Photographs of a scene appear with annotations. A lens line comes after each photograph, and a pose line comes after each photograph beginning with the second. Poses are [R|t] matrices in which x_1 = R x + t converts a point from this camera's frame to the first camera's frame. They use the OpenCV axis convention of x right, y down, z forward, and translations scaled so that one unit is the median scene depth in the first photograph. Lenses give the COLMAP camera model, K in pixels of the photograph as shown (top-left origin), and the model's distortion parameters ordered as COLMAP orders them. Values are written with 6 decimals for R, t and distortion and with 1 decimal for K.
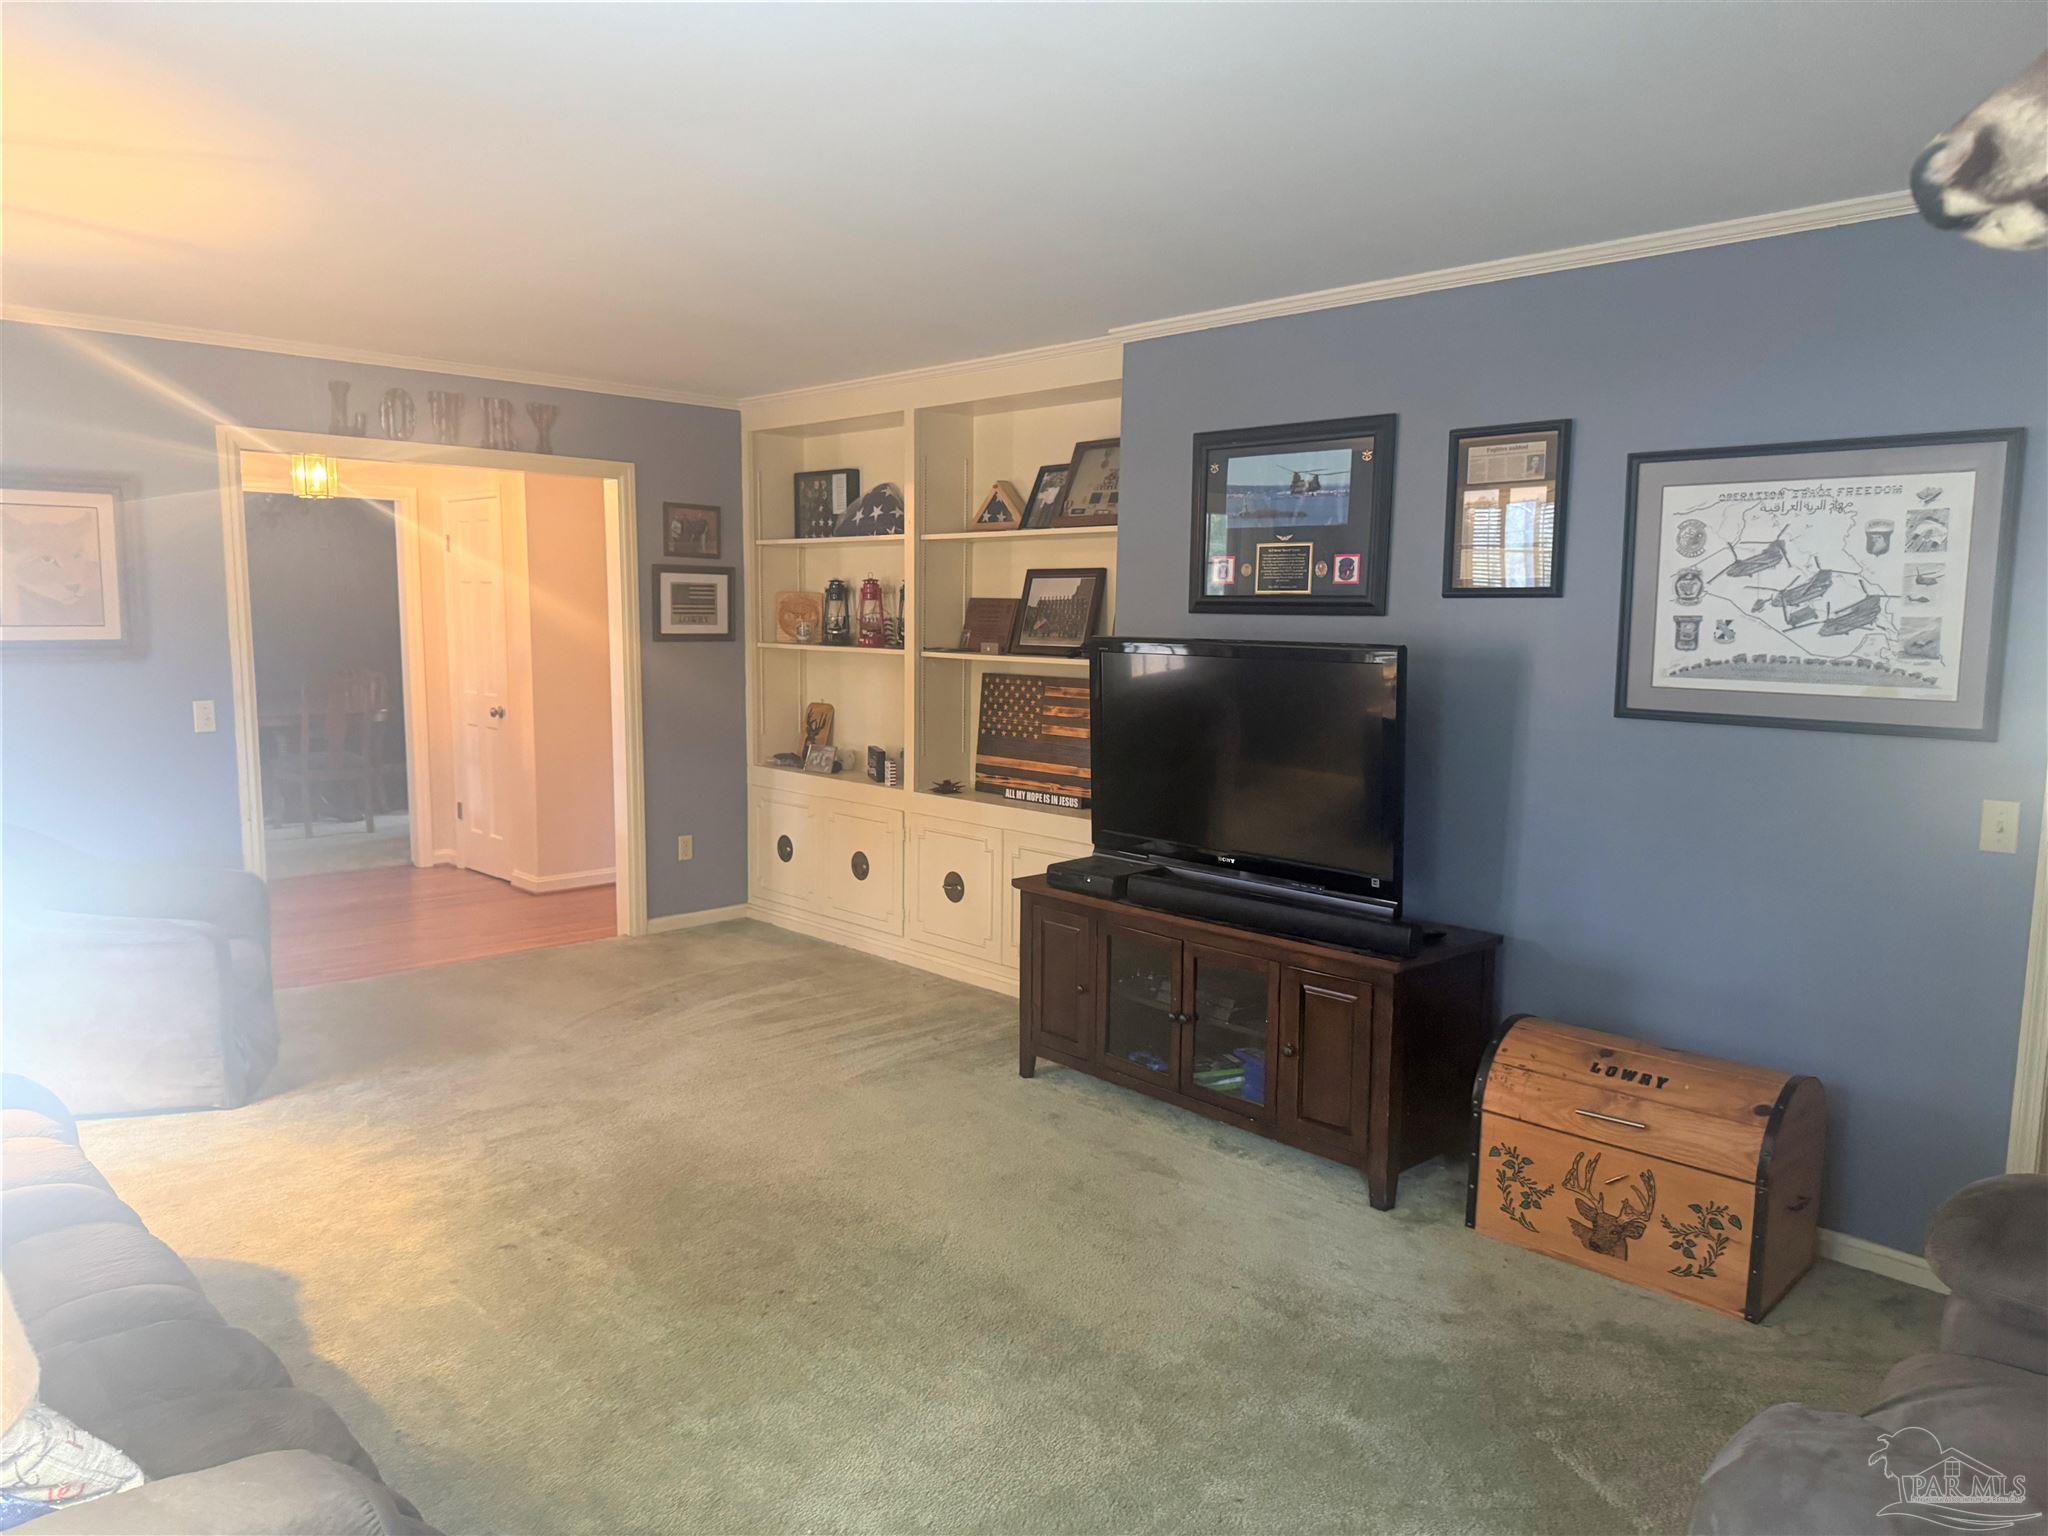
lens RADIAL K [[1435.9, 0, 1015.4], [0, 1435.9, 785.7], [0, 0, 1]] dist [0.140166, -0.188254]
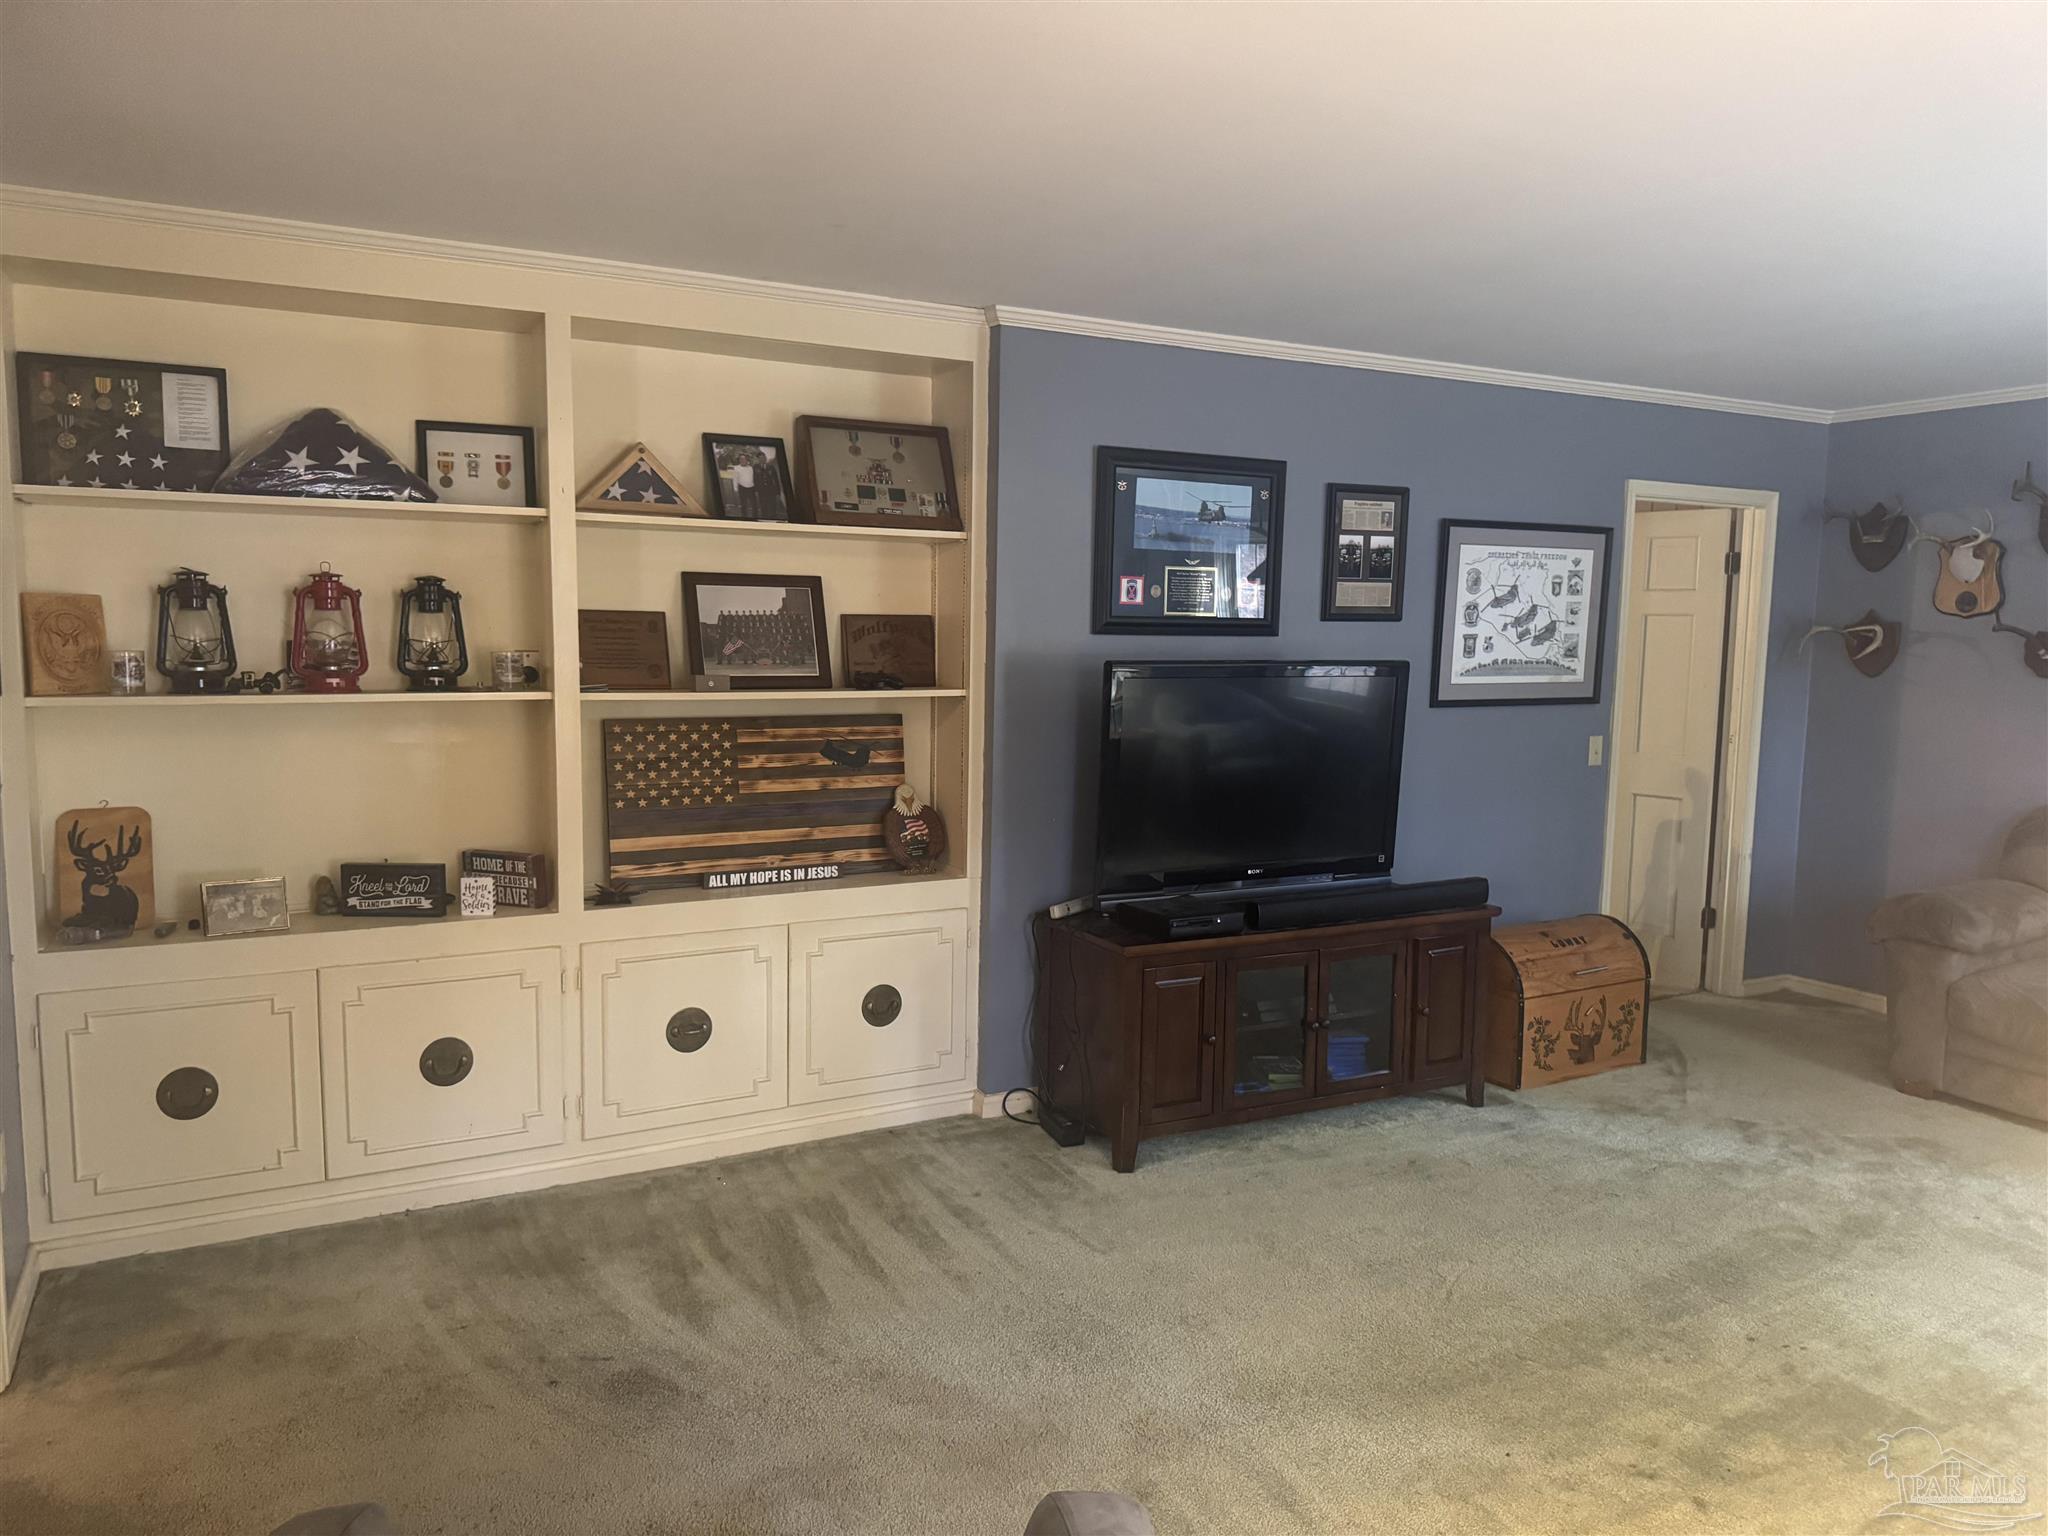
lens RADIAL K [[1435.9, 0, 1015.4], [0, 1435.9, 785.7], [0, 0, 1]] dist [0.140166, -0.188254]
pose [[0.260703, -0.119766, 0.957961, -0.897460], [0.110341, 0.989469, 0.093676, -0.128063], [-0.959093, 0.081281, 0.271173, 0.887523]]
